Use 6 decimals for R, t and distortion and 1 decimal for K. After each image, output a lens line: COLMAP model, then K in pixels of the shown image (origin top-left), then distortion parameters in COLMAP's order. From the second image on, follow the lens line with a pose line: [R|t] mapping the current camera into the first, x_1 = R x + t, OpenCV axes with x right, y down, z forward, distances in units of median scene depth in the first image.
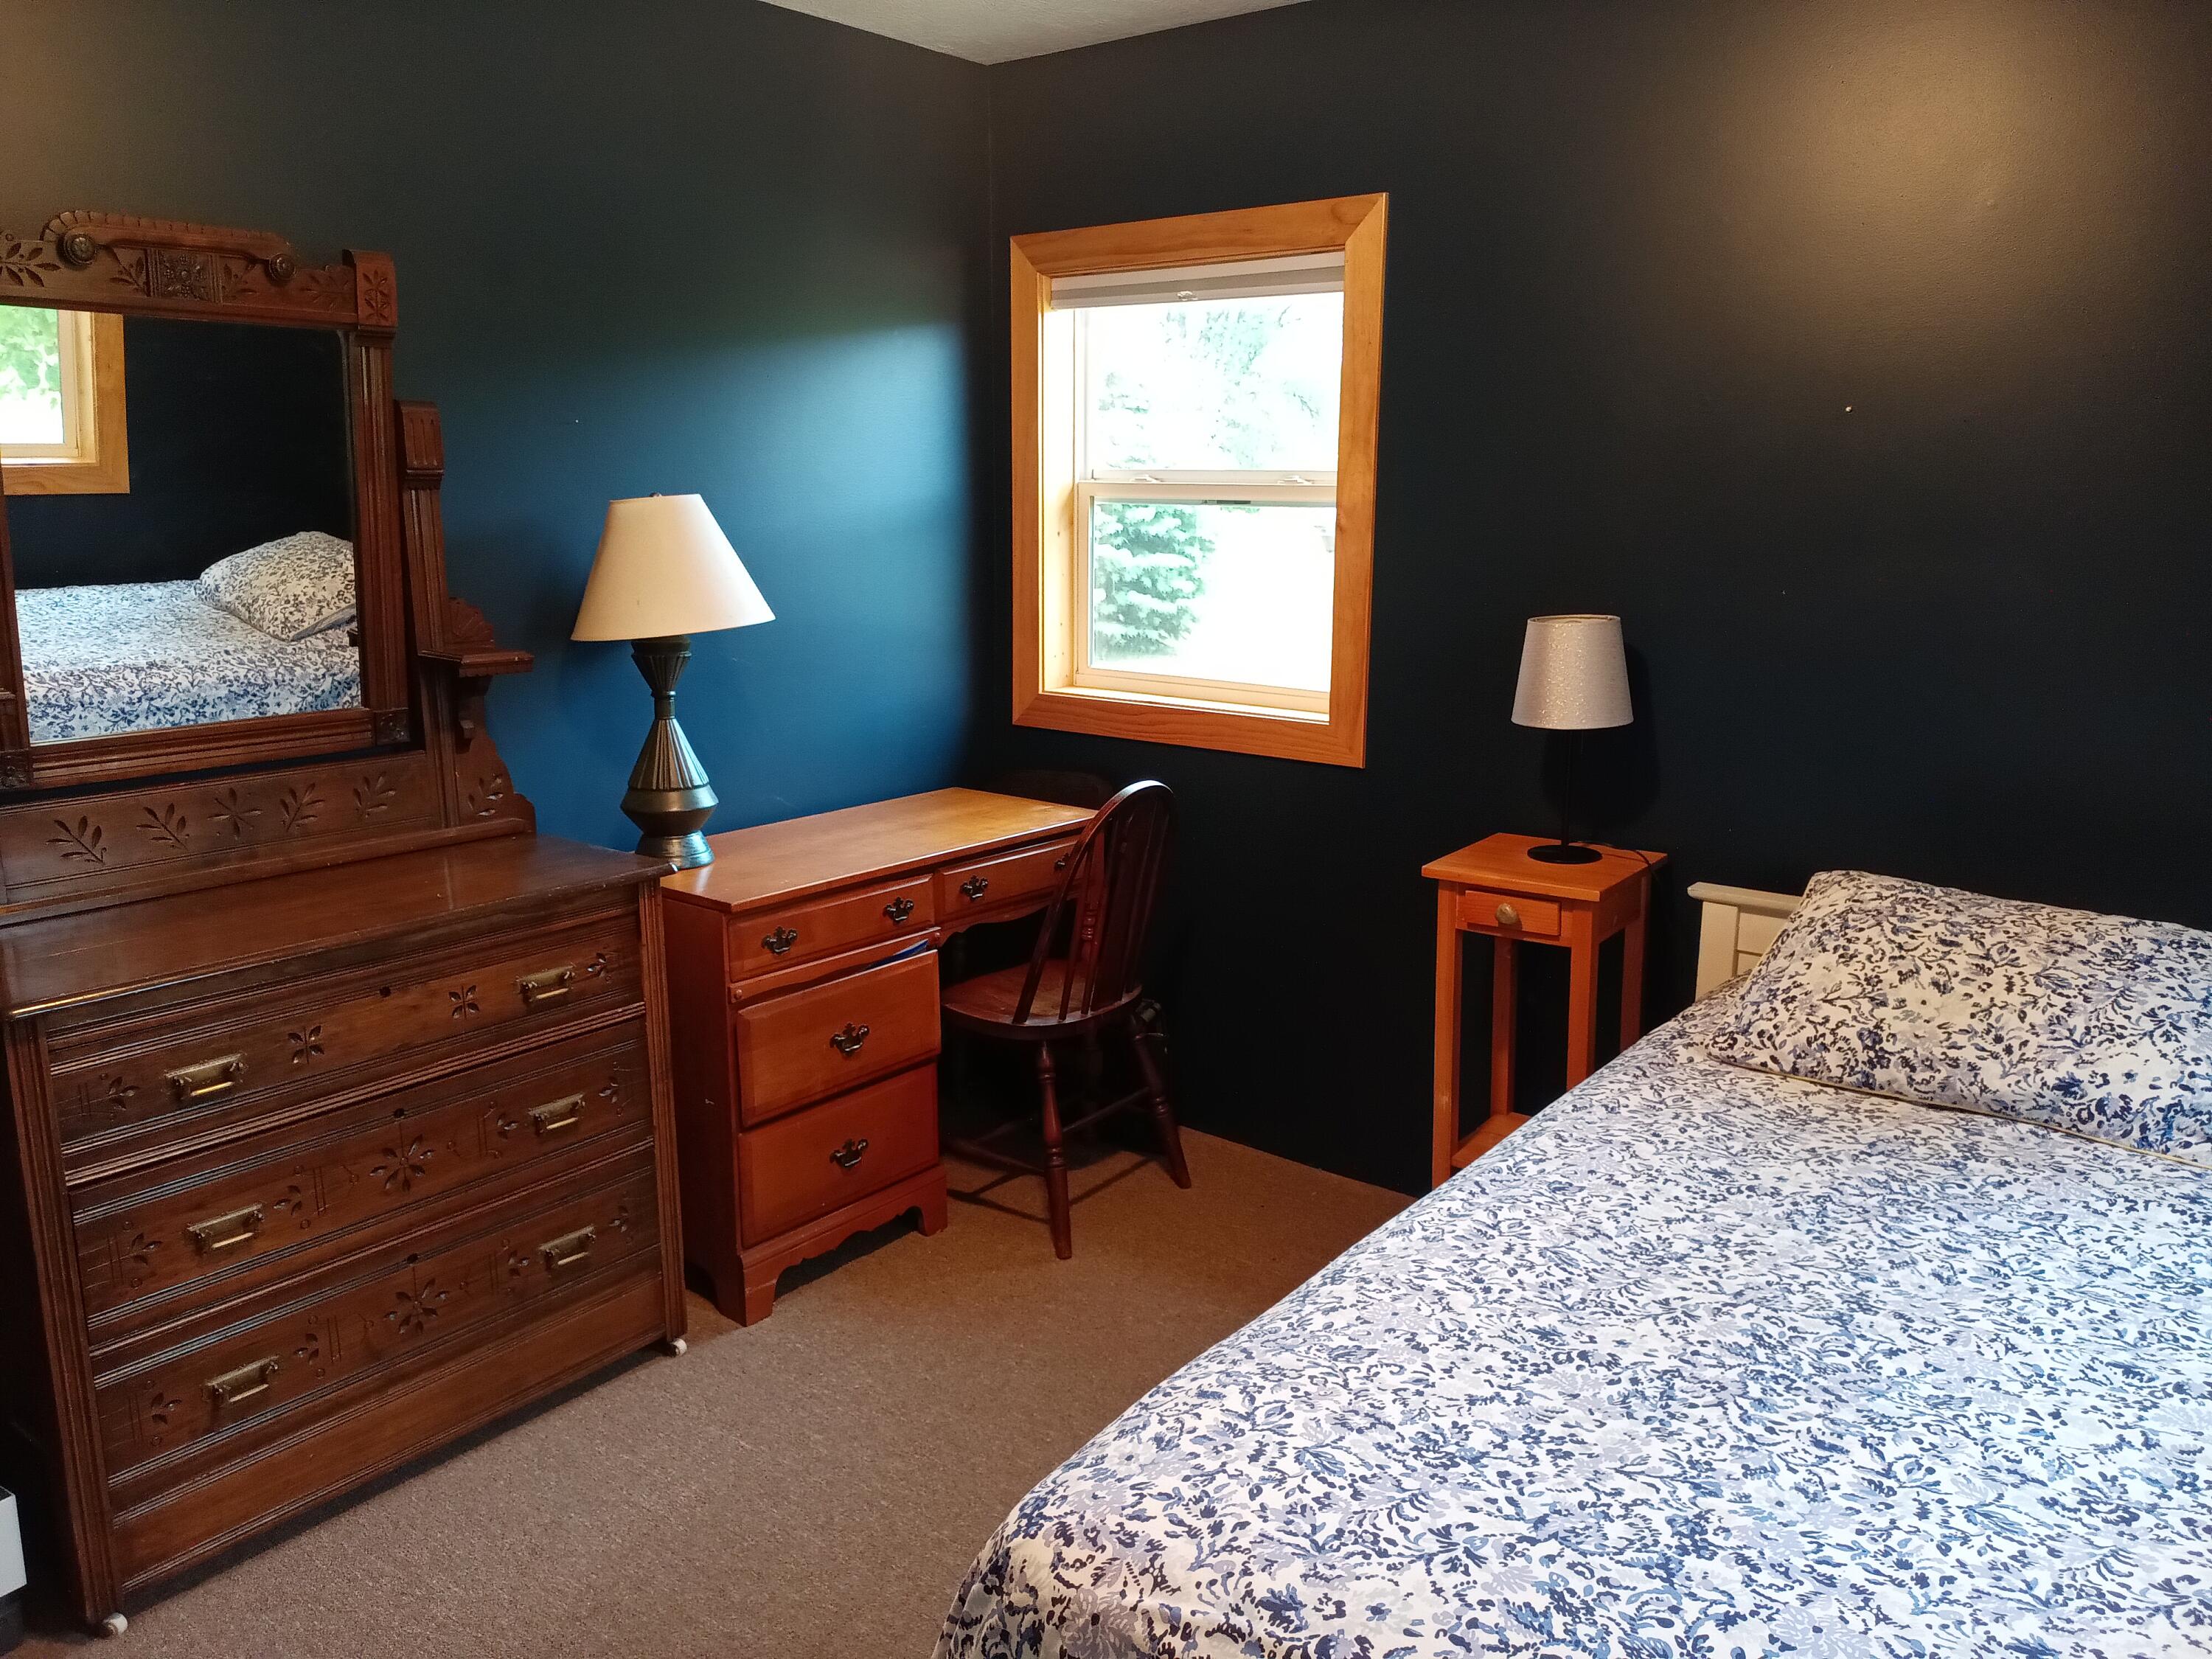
lens RADIAL K [[1659.3, 0, 1106.0], [0, 1659.3, 829.5], [0, 0, 1]] dist [0.052275, -0.002752]
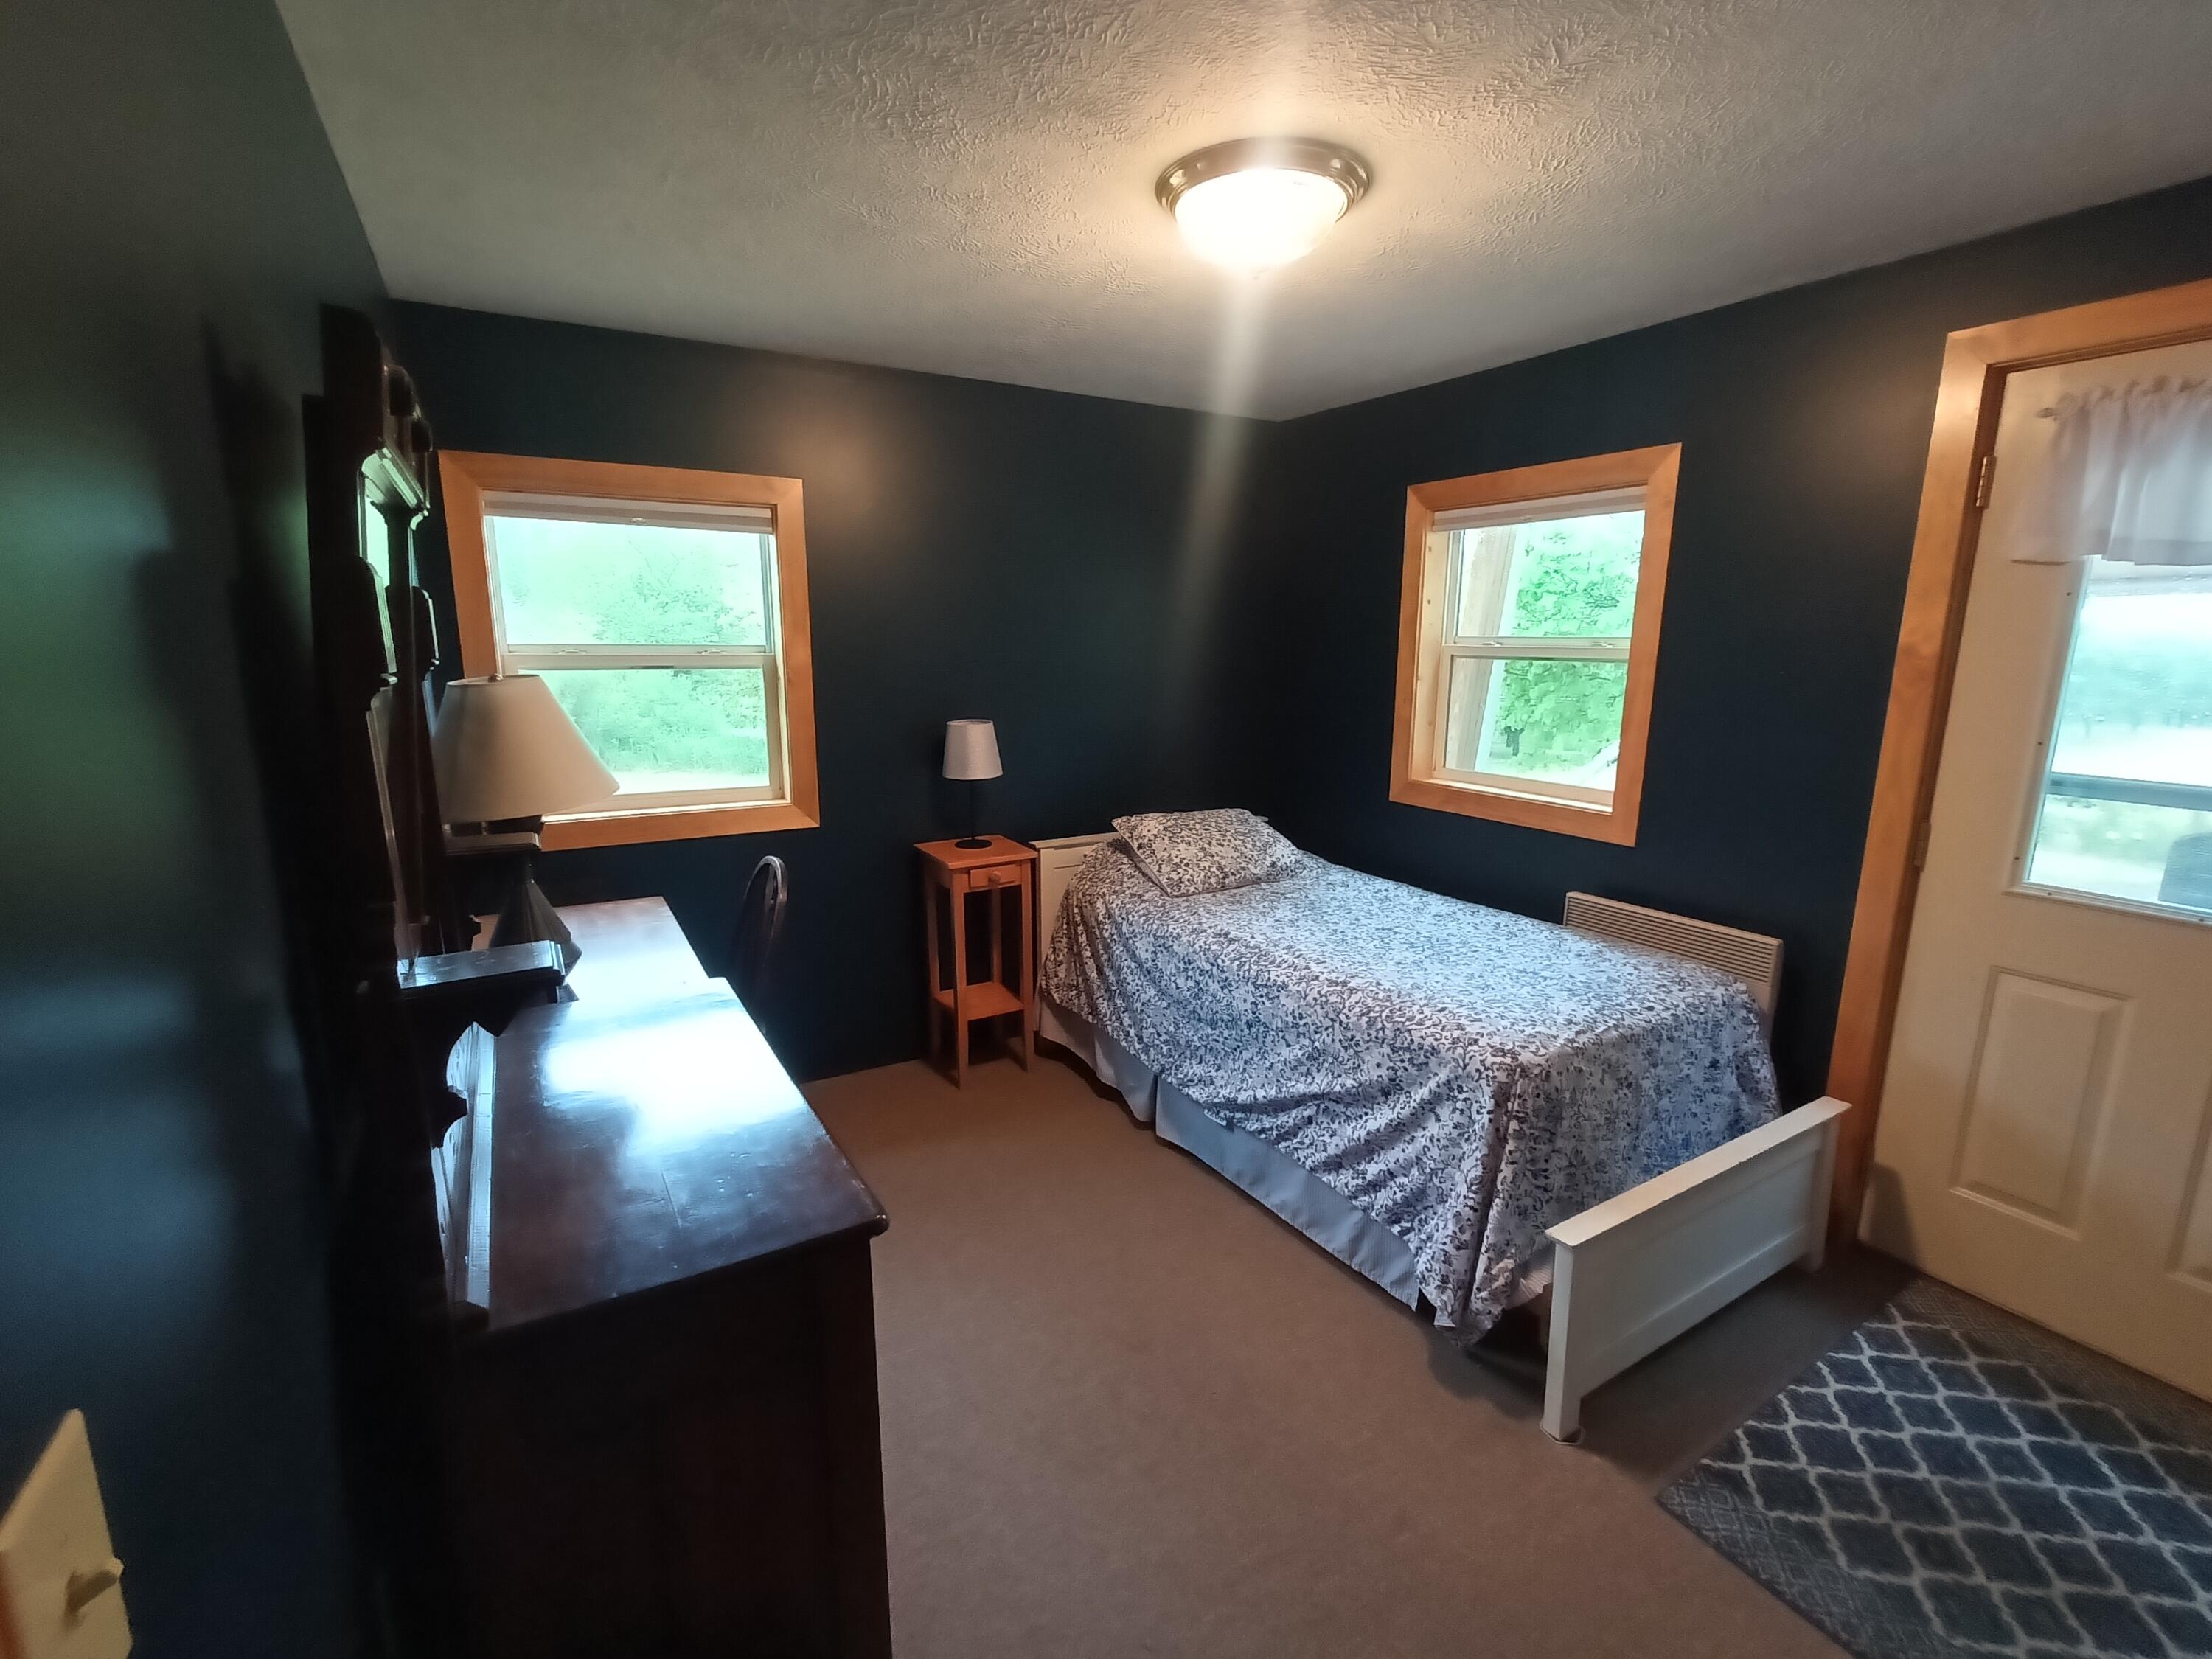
lens RADIAL K [[1008.3, 0, 1106.3], [0, 1008.3, 849.8], [0, 0, 1]] dist [0.002934, 0.000455]
pose [[0.364132, -0.193523, 0.911020, -1.007392], [0.196664, 0.972094, 0.127891, -0.135031], [-0.910347, 0.132596, 0.392030, 0.558404]]
